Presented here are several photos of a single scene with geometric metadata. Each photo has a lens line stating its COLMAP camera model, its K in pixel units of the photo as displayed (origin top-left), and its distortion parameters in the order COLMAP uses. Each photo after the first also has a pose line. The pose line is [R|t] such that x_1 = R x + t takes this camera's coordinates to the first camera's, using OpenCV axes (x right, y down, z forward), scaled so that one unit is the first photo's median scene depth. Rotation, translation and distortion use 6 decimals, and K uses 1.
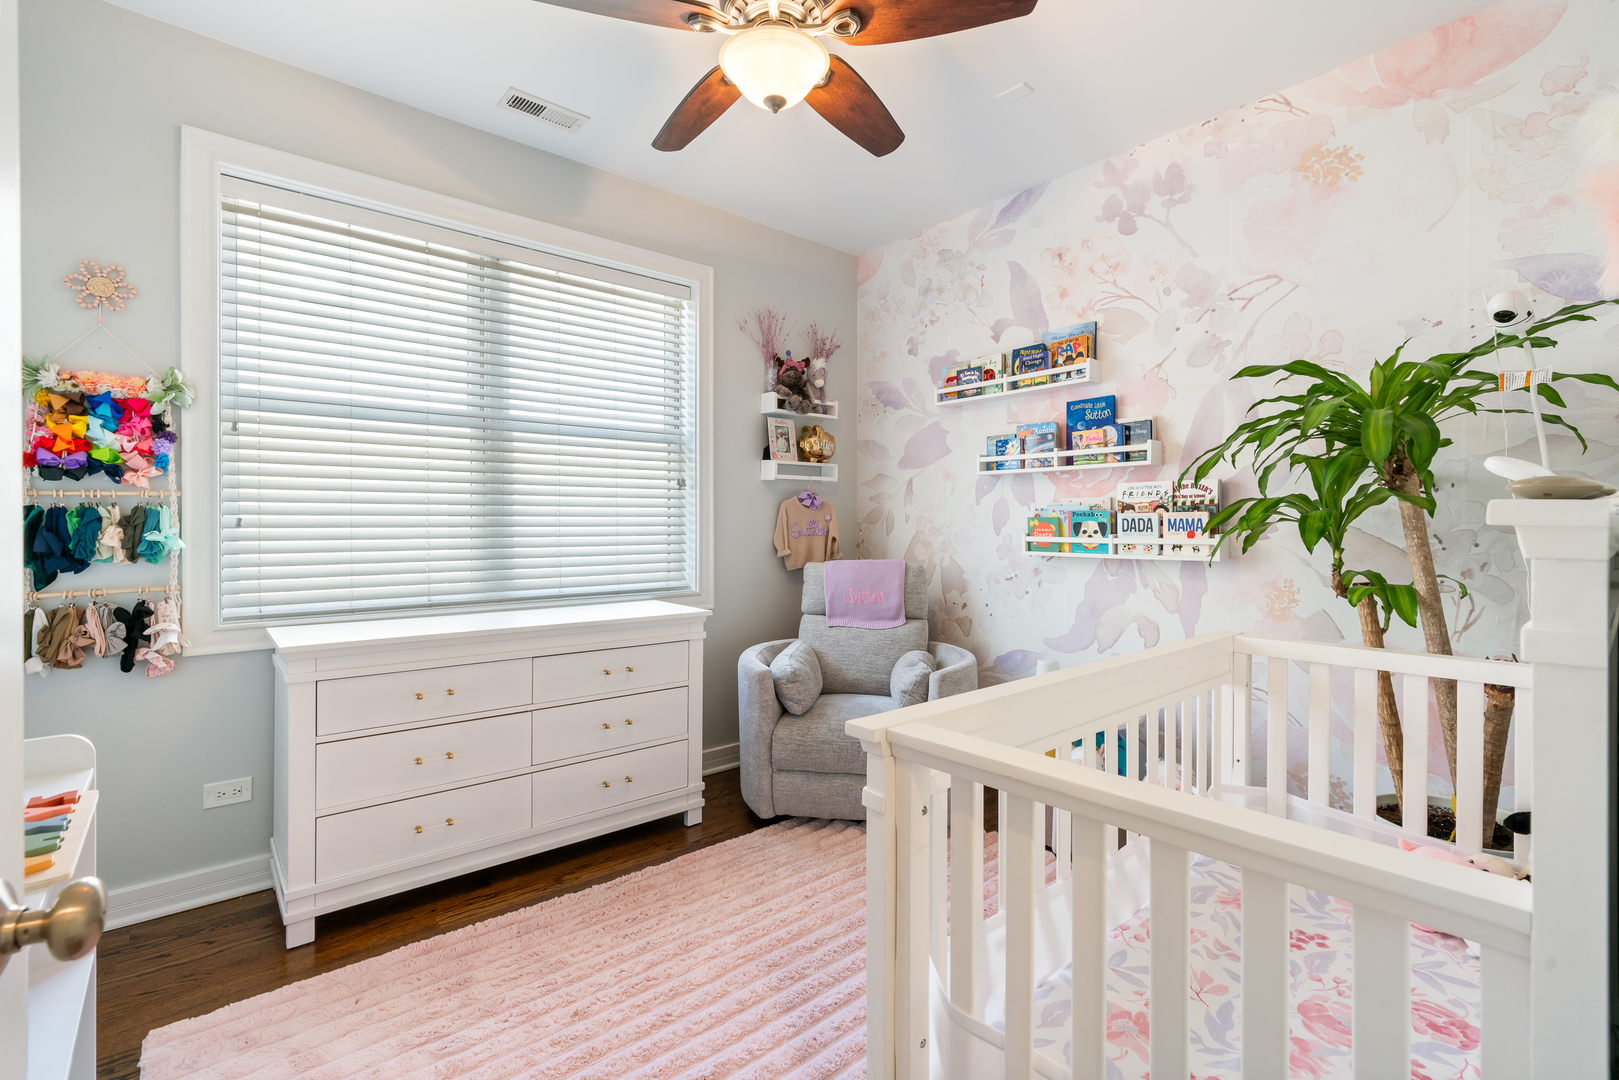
lens RADIAL K [[743.3, 0, 808.1], [0, 743.3, 527.7], [0, 0, 1]] dist [-0.001413, 0.008578]
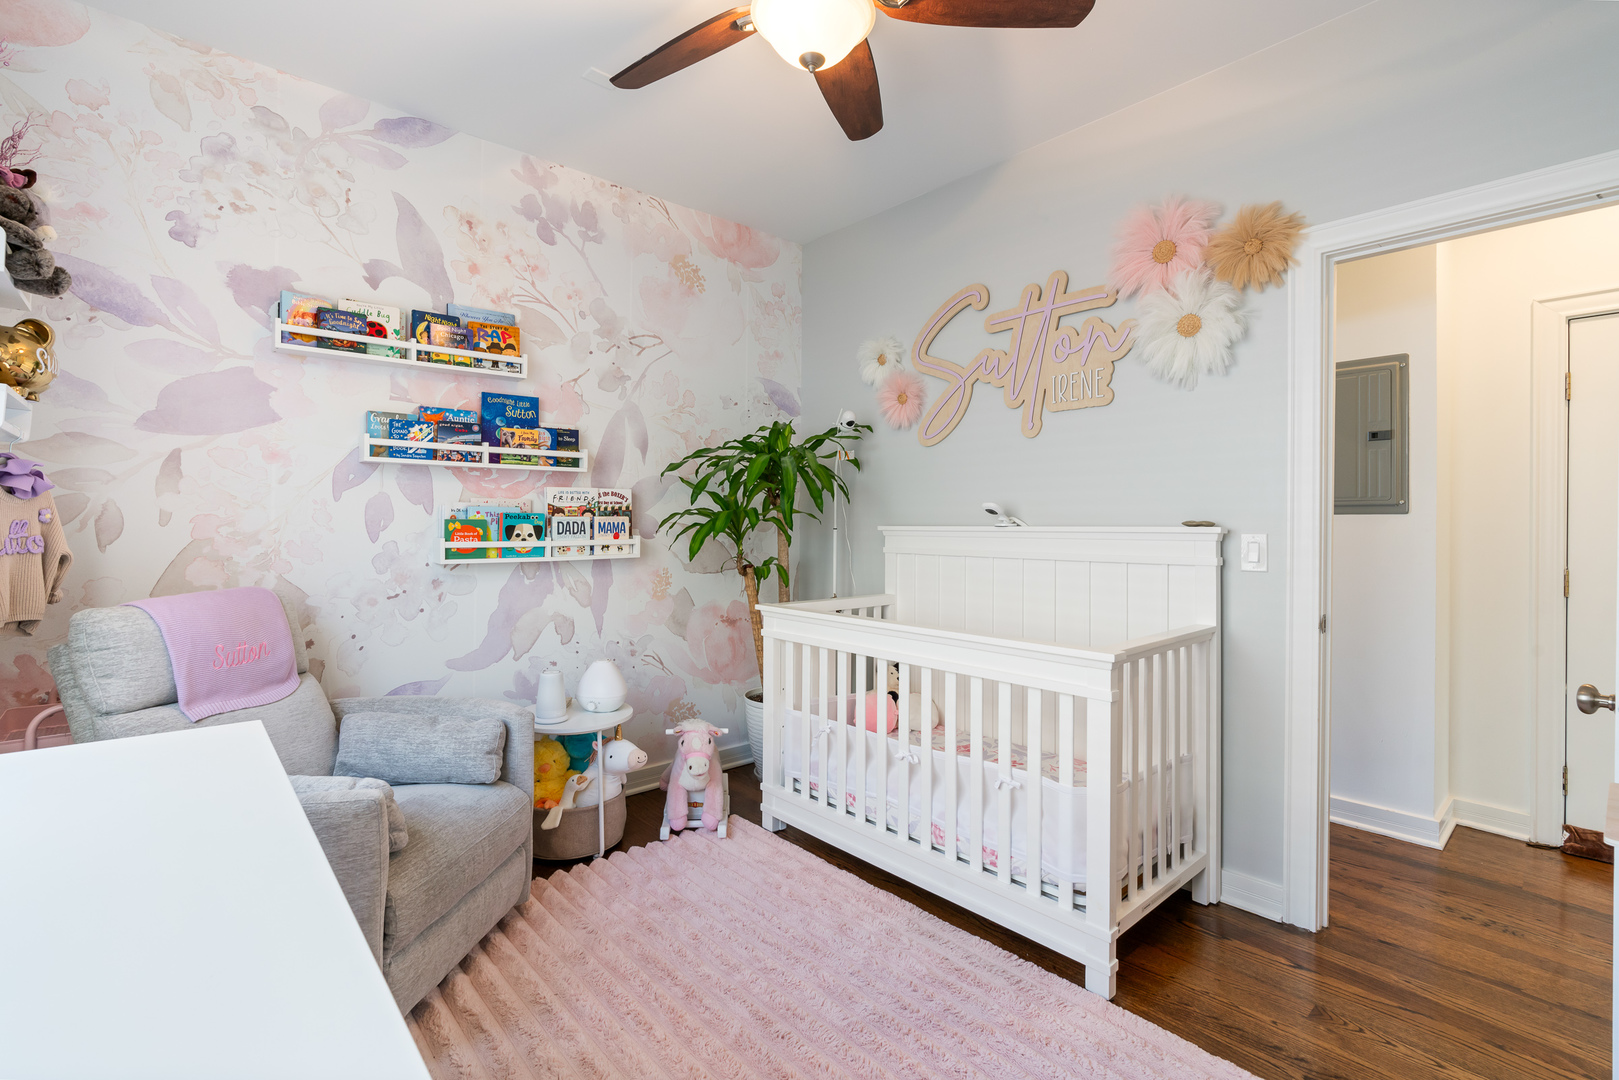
lens RADIAL K [[743.3, 0, 808.1], [0, 743.3, 527.7], [0, 0, 1]] dist [-0.001413, 0.008578]
pose [[-0.014021, -0.007872, 0.999871, -0.583542], [0.001339, 0.999968, 0.007892, -0.011074], [-0.999901, 0.001449, -0.014010, 0.640509]]
